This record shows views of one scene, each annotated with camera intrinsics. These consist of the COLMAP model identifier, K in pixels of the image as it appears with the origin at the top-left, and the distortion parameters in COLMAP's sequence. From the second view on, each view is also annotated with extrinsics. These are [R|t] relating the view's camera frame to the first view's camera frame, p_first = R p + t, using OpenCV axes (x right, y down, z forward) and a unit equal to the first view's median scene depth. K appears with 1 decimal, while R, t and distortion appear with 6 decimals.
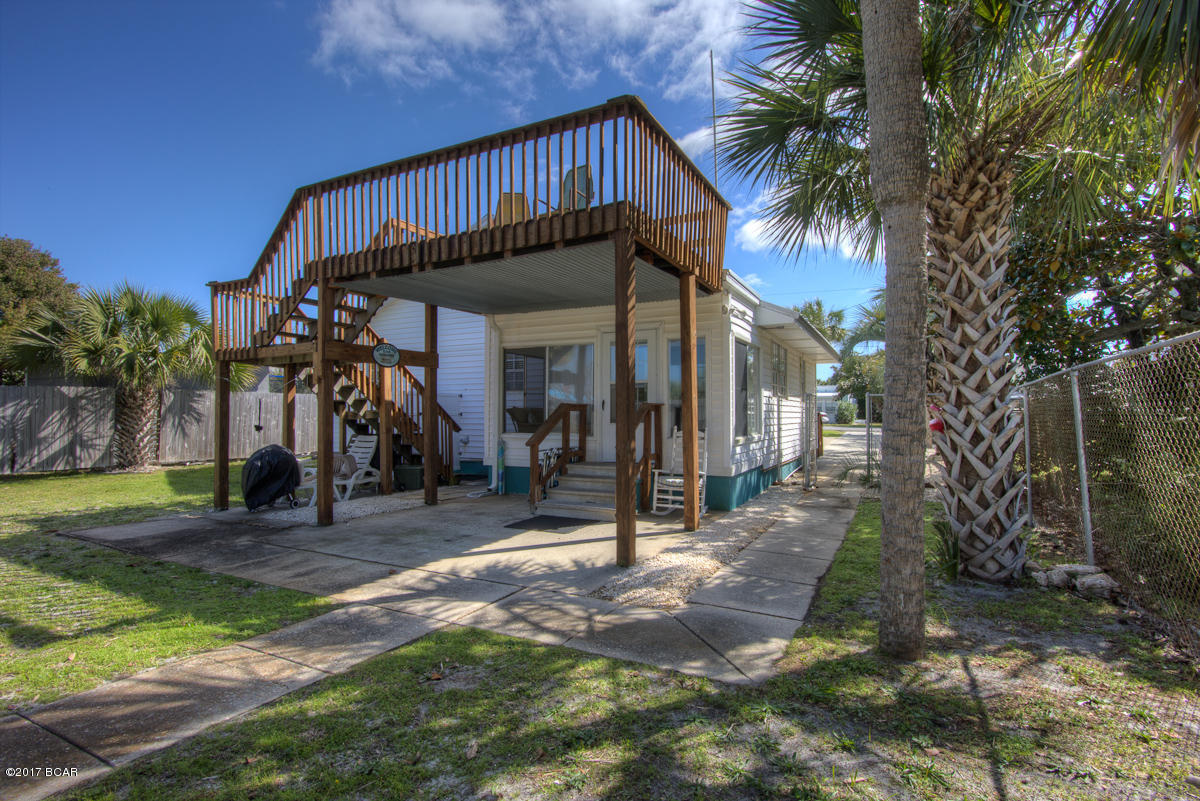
lens RADIAL K [[581.1, 0, 607.5], [0, 581.1, 401.7], [0, 0, 1]] dist [-0.020195, -0.001138]
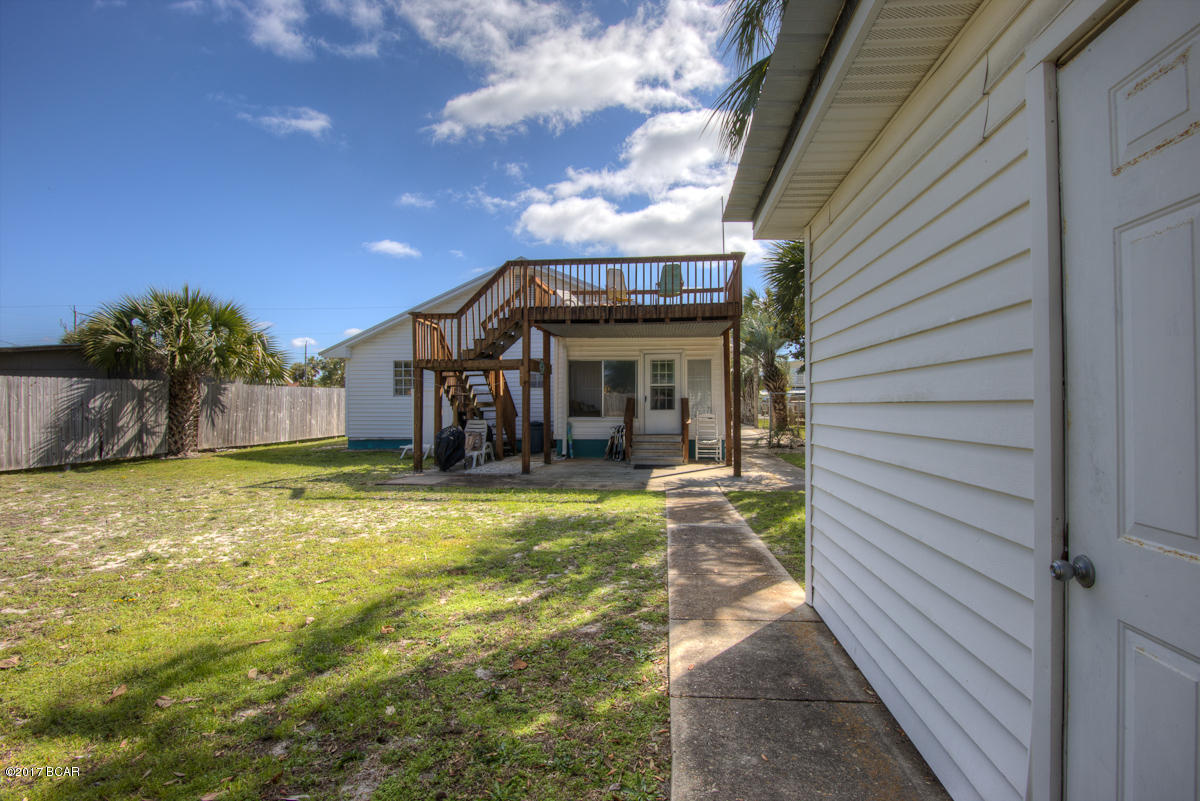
lens RADIAL K [[581.1, 0, 600.7], [0, 581.1, 403.8], [0, 0, 1]] dist [-0.020195, -0.001138]
pose [[0.936443, 0.001623, 0.350817, -0.503116], [-0.006787, 0.999886, 0.013491, -0.001605], [-0.350755, -0.015014, 0.936347, -0.340678]]
